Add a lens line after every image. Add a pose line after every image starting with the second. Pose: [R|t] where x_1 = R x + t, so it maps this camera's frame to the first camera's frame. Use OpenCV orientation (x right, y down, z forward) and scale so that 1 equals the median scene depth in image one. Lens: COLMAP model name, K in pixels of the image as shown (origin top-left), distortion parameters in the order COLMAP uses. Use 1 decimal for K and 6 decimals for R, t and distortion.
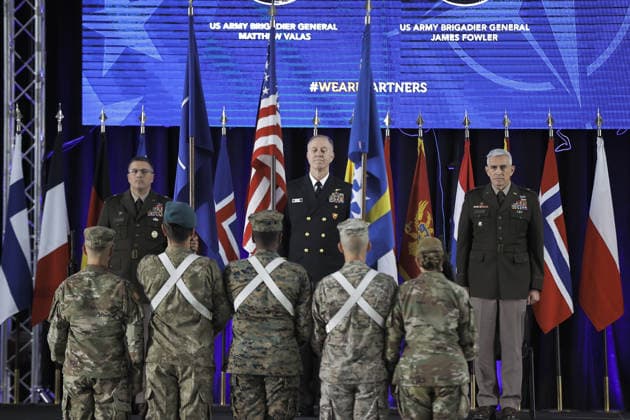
lens RADIAL K [[2685.1, 0, 320.1], [0, 2685.1, 210.2], [0, 0, 1]] dist [1.237516, 0.000000]
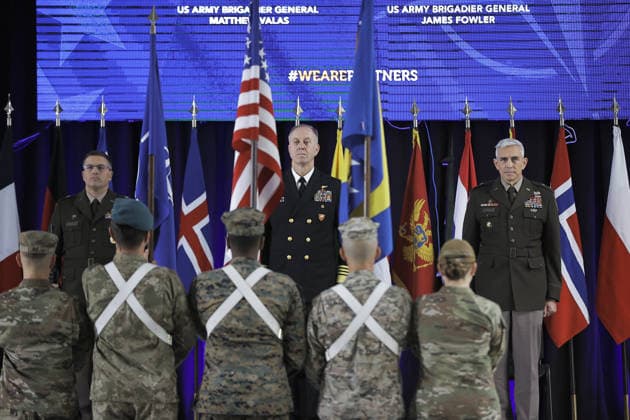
lens RADIAL K [[2685.1, 0, 339.9], [0, 2685.1, 227.8], [0, 0, 1]] dist [1.237516, 0.000000]
pose [[0.999817, -0.008299, 0.017214, -0.003252], [0.008223, 0.999956, 0.004478, 0.001719], [-0.017251, -0.004335, 0.999842, 0.114318]]
